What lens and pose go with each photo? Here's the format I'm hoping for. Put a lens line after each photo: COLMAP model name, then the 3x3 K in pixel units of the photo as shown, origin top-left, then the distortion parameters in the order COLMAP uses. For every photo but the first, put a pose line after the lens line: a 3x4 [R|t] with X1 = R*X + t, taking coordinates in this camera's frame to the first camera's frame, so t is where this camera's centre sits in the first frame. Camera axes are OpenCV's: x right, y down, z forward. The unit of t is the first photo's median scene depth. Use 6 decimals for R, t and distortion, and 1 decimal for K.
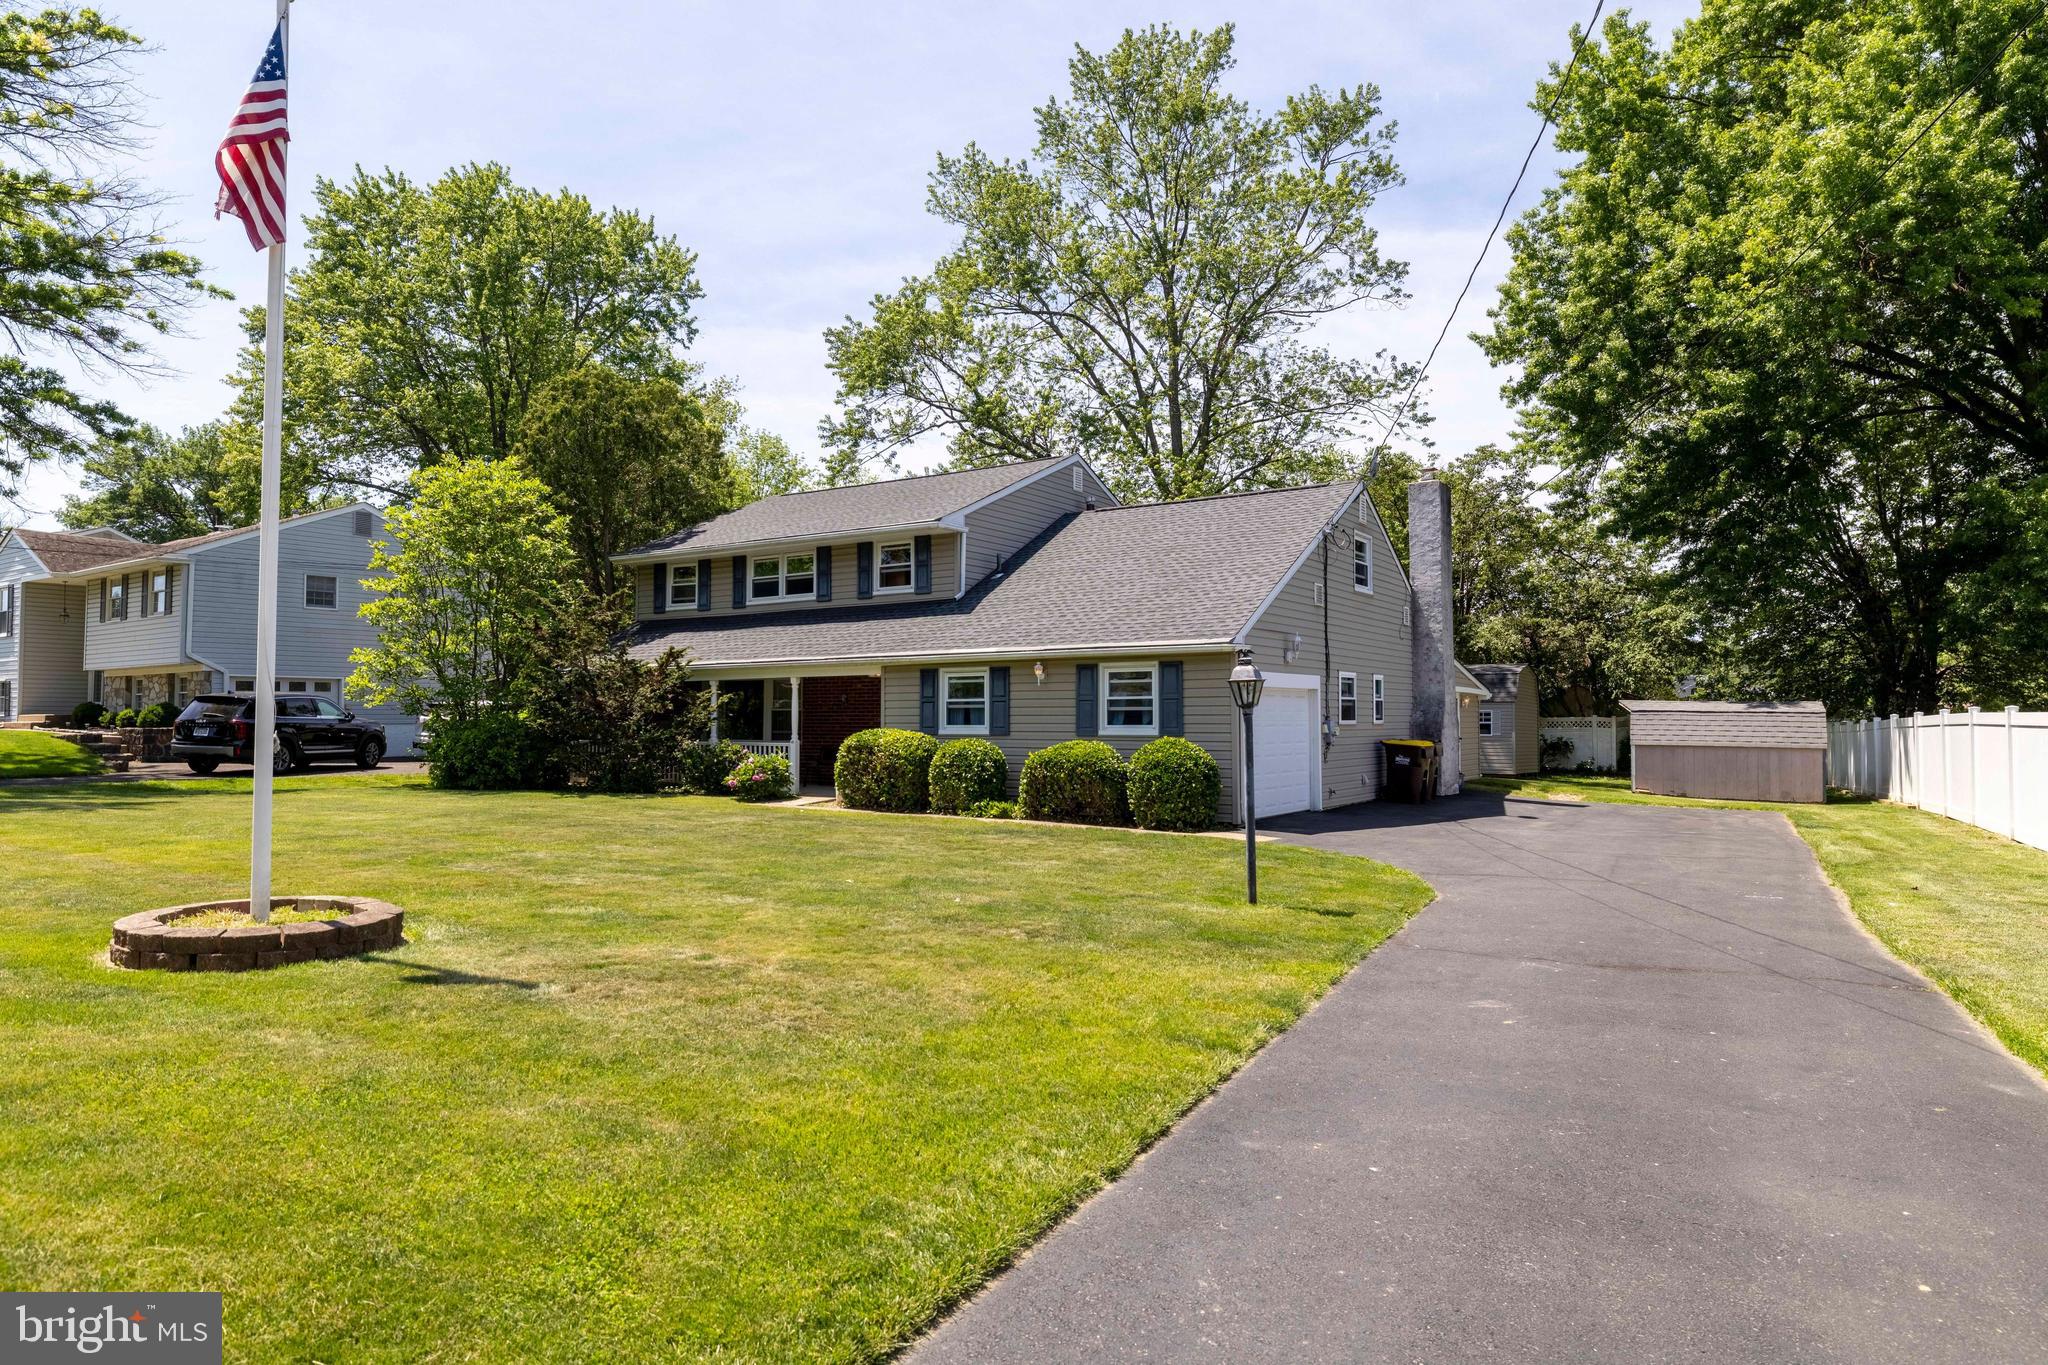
lens RADIAL K [[1245.2, 0, 1024.0], [0, 1245.2, 682.5], [0, 0, 1]] dist [-0.000562, 0.000778]
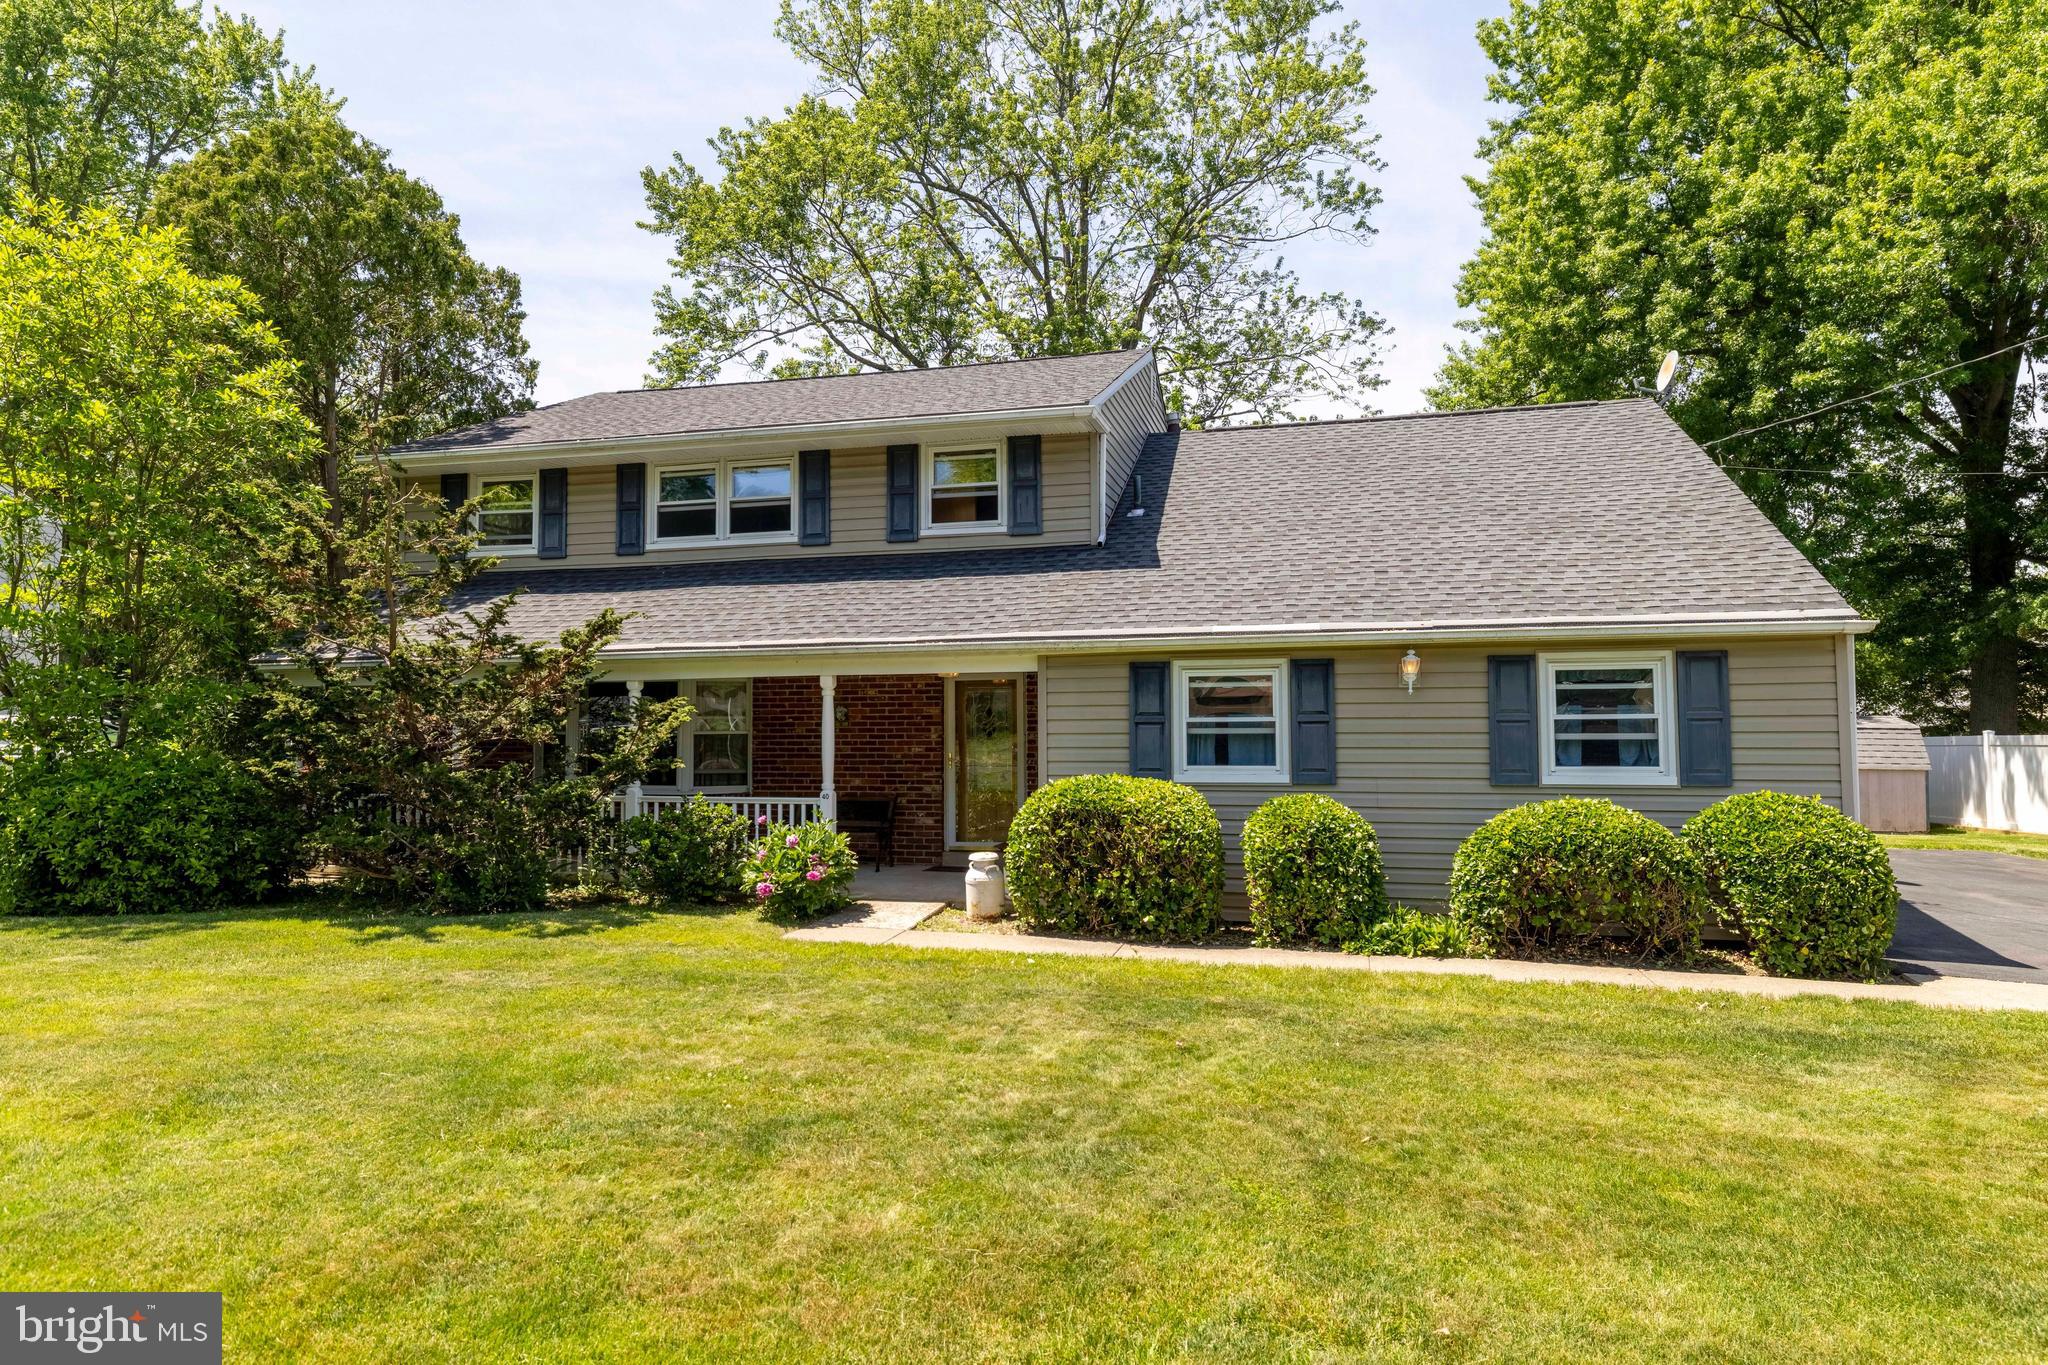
lens RADIAL K [[1229.9, 0, 1048.3], [0, 1229.9, 679.4], [0, 0, 1]] dist [-0.000478, -0.000208]
pose [[0.944143, 0.008766, 0.329420, -0.244693], [-0.005608, 0.999929, -0.010534, 0.002191], [-0.329489, 0.008099, 0.944125, 0.425570]]
